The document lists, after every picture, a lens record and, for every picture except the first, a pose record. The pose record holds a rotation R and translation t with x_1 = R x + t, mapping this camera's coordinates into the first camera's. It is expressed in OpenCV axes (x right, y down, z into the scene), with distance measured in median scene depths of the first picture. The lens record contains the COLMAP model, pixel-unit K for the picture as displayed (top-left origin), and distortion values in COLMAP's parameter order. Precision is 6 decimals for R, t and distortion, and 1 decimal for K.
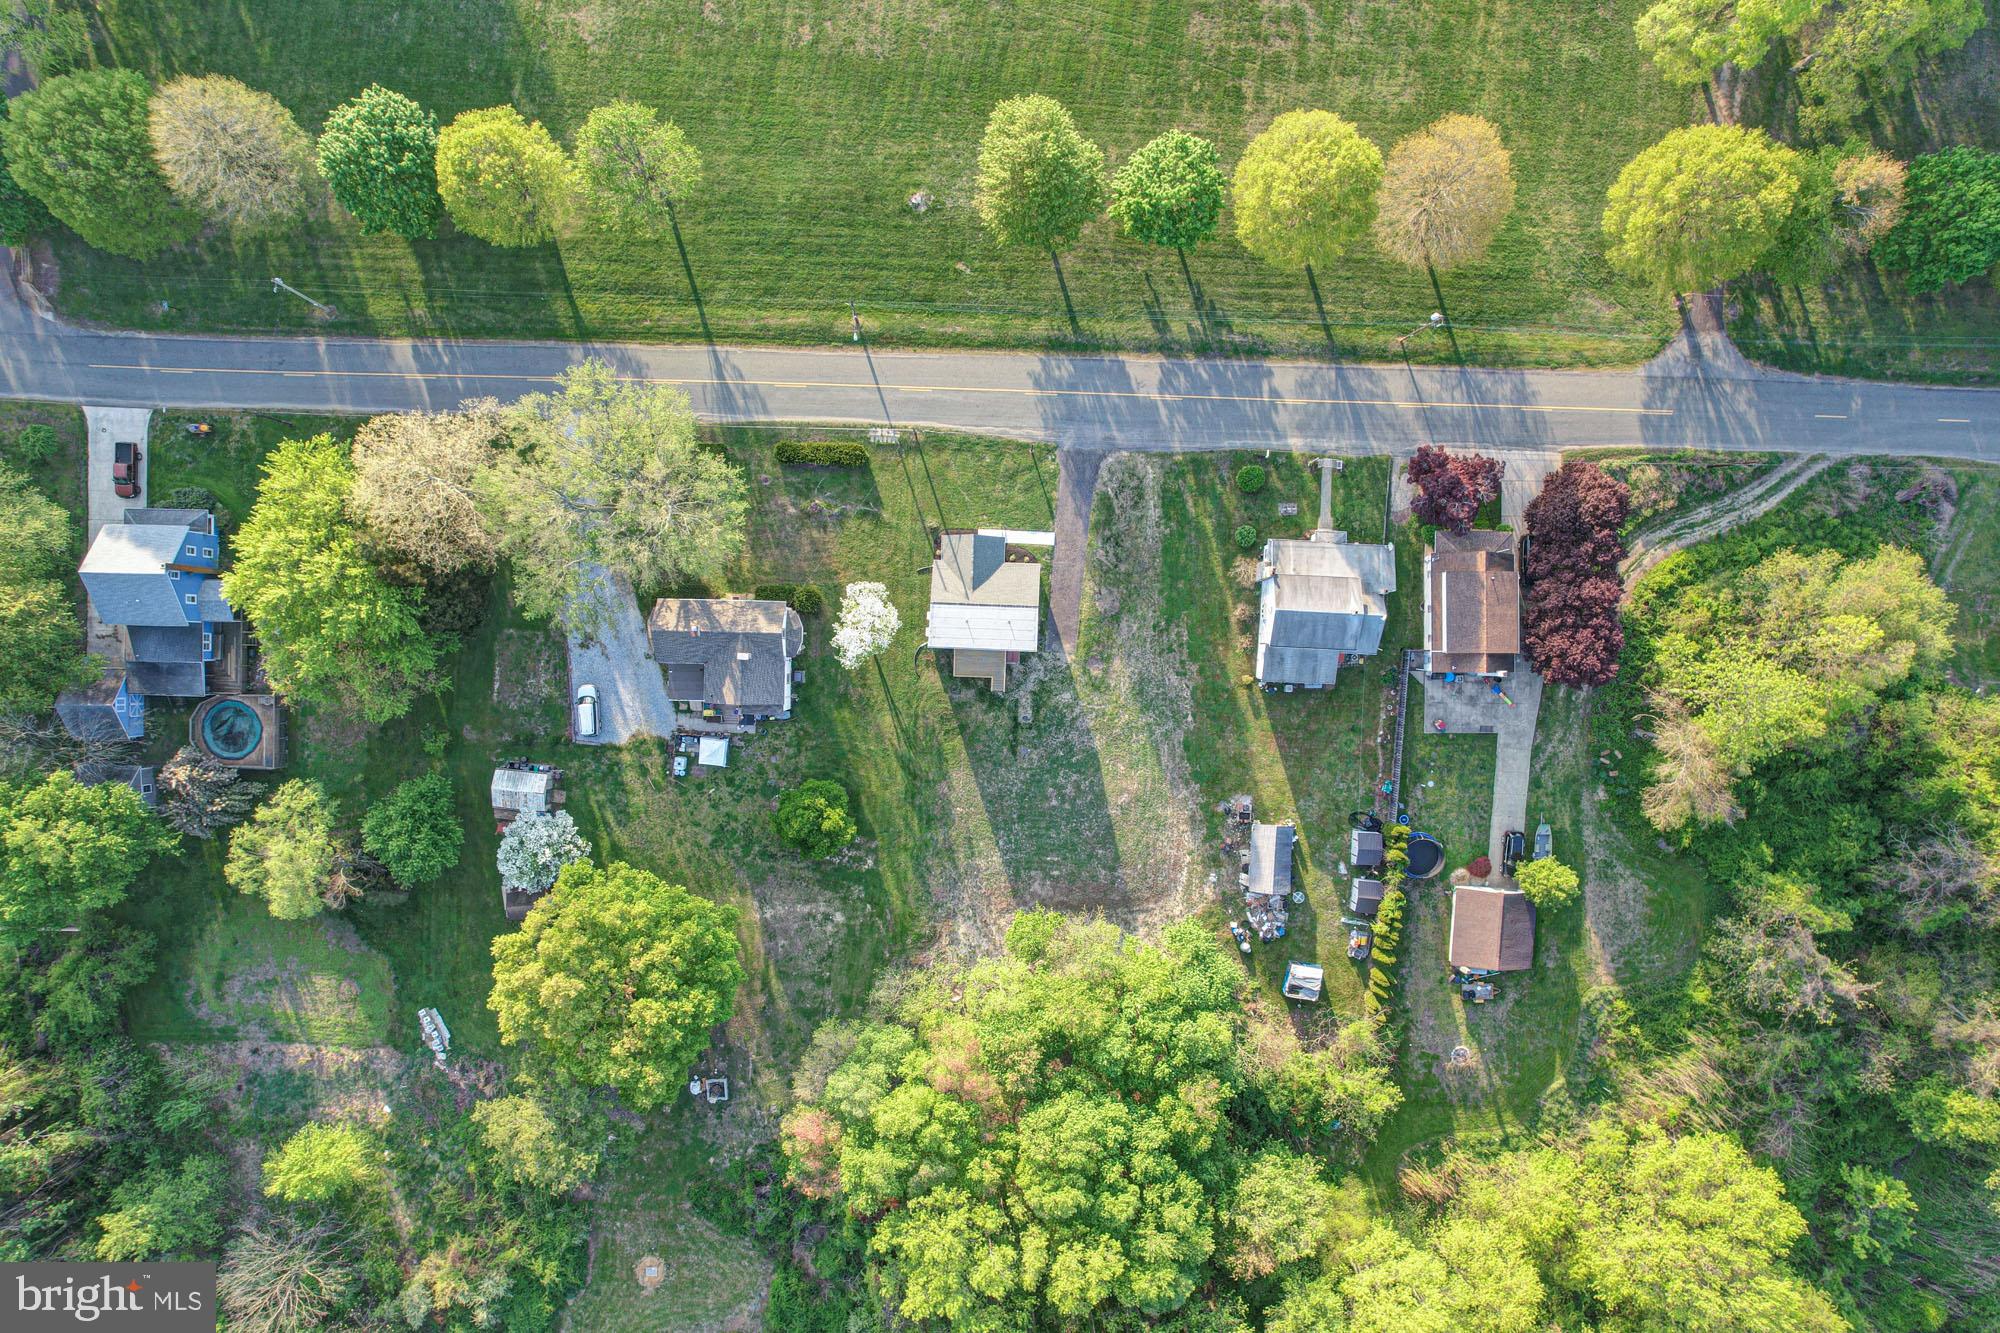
lens RADIAL K [[1281.1, 0, 993.8], [0, 1281.1, 664.6], [0, 0, 1]] dist [-0.075757, 0.067318]
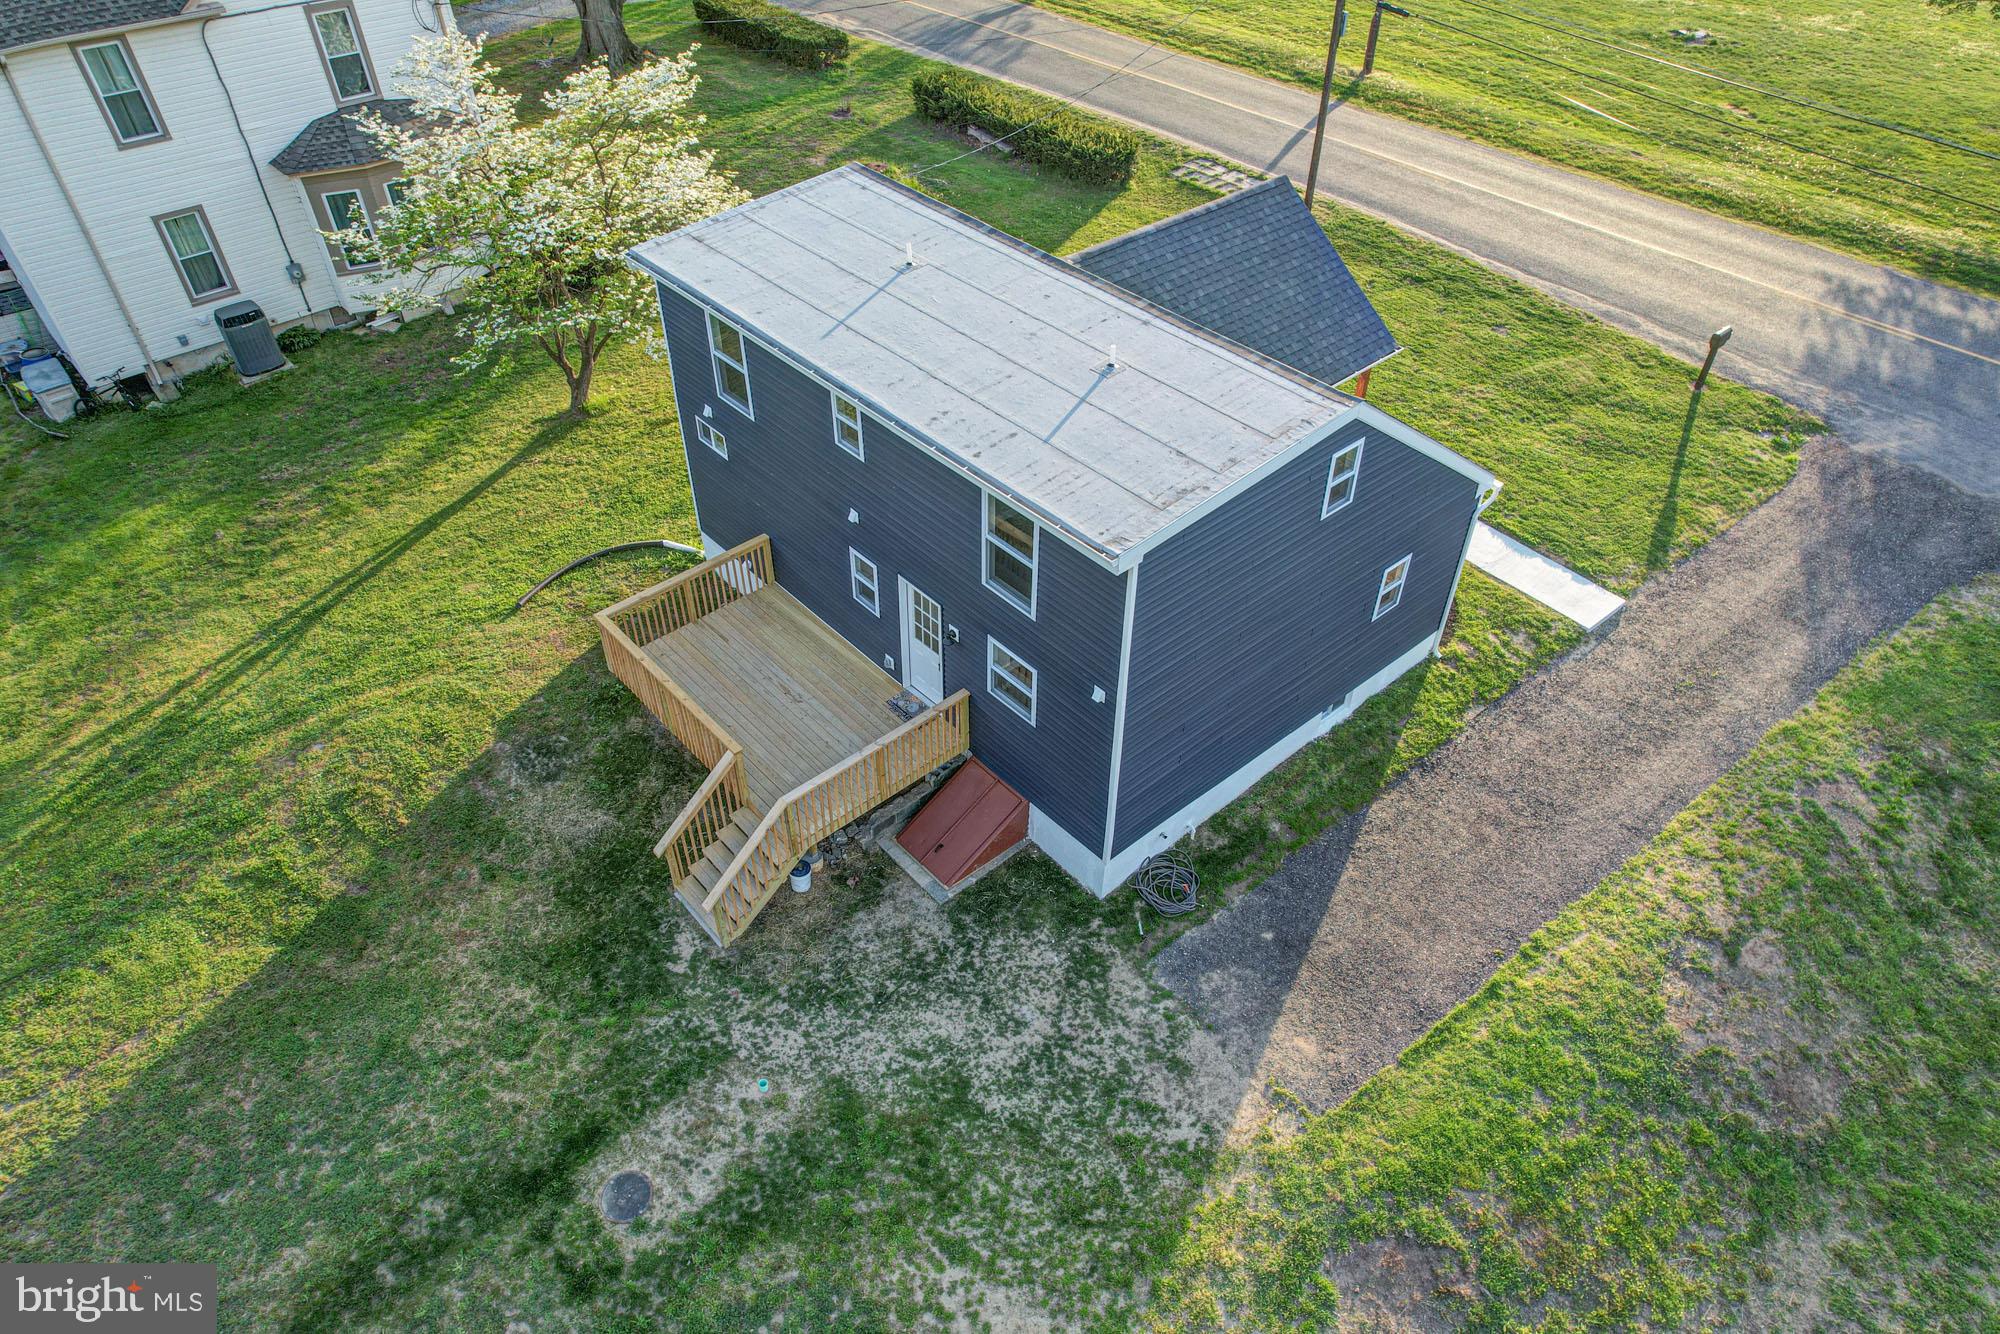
lens RADIAL K [[1281.1, 0, 994.5], [0, 1281.1, 686.0], [0, 0, 1]] dist [-0.075757, 0.067318]
pose [[0.689186, 0.487857, -0.535740, 0.086563], [-0.724556, 0.457484, -0.515487, 0.056160], [-0.006392, 0.743441, 0.668771, 0.888958]]
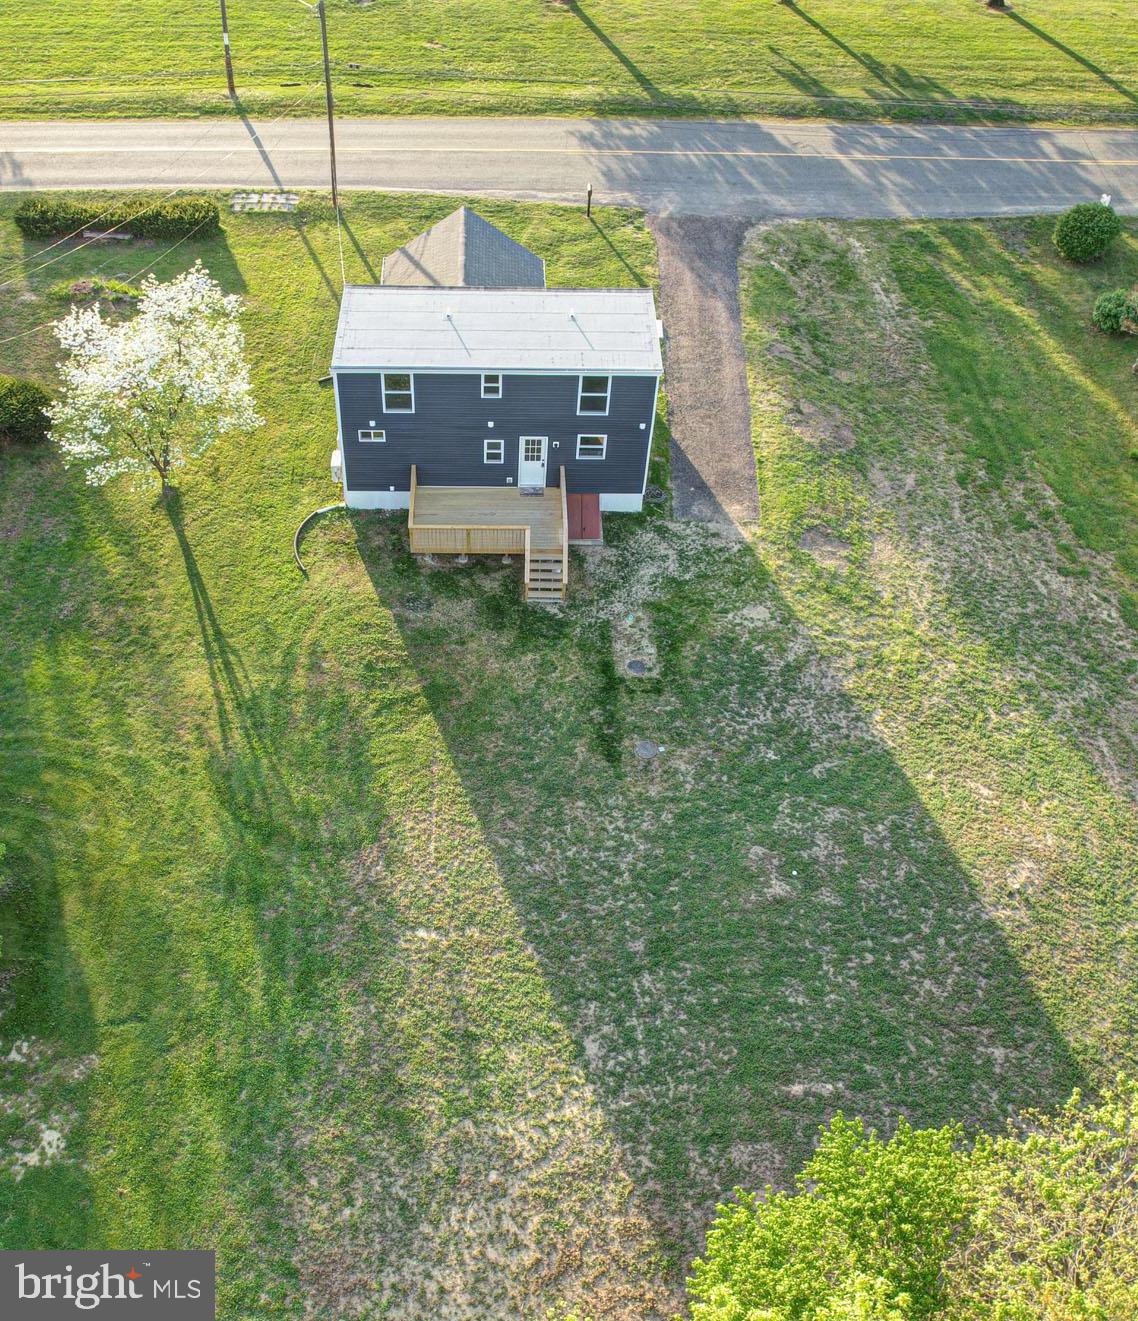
lens RADIAL K [[1279.1, 0, 488.1], [0, 1279.1, 680.5], [0, 0, 1]] dist [-0.050138, 0.000000]
pose [[0.999592, -0.021033, 0.019326, -0.018178], [0.028560, 0.745906, -0.665439, 0.251763], [-0.000419, 0.665719, 0.746202, 0.769996]]
